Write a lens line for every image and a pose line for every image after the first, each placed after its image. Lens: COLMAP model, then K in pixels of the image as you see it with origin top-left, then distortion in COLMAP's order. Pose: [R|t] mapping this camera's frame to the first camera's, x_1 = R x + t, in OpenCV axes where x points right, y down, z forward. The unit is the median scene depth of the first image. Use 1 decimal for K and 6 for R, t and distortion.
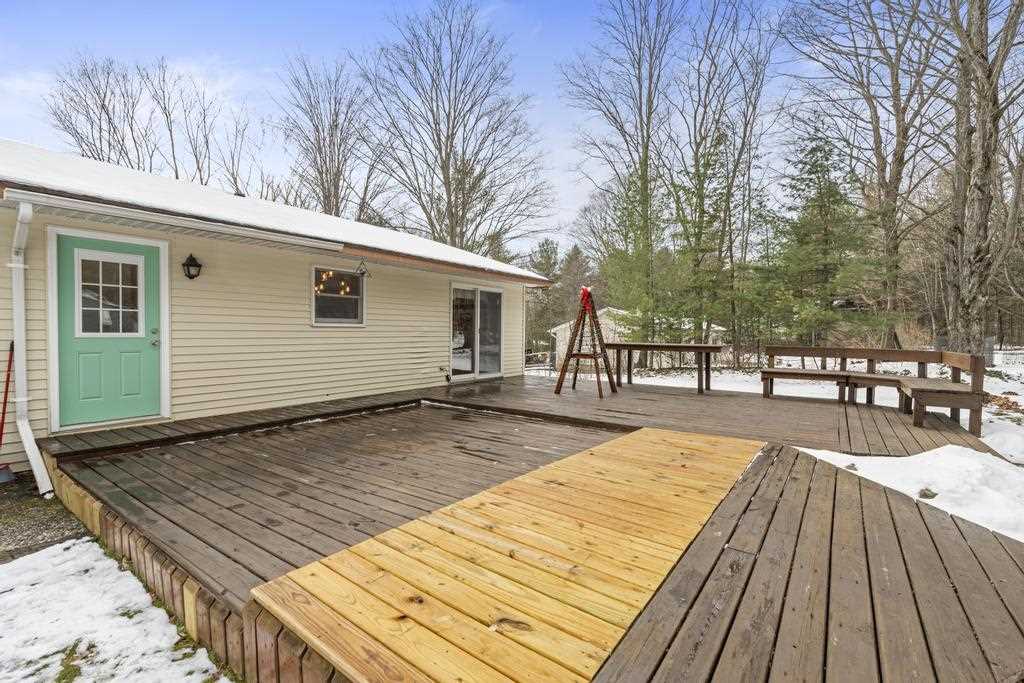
lens RADIAL K [[451.2, 0, 509.9], [0, 451.2, 340.8], [0, 0, 1]] dist [-0.007485, 0.000332]
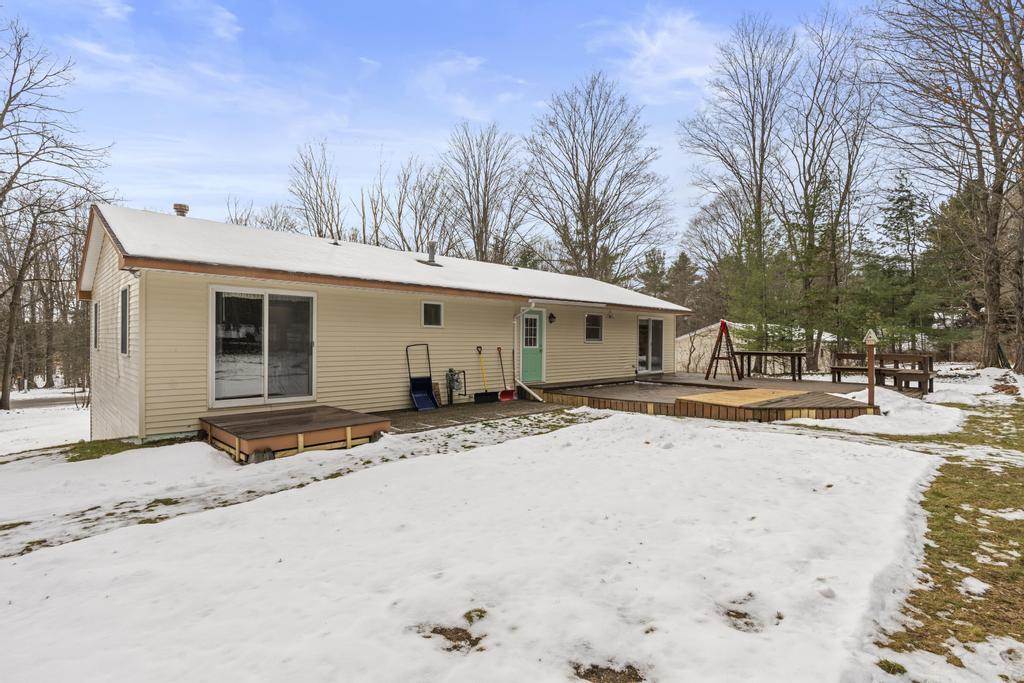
lens RADIAL K [[487.2, 0, 514.3], [0, 487.2, 342.8], [0, 0, 1]] dist [-0.005773, -0.001643]
pose [[0.984480, -0.001780, -0.175487, -0.147058], [-0.001286, 0.999849, -0.017357, 0.002838], [0.175492, 0.017314, 0.984329, -0.493308]]
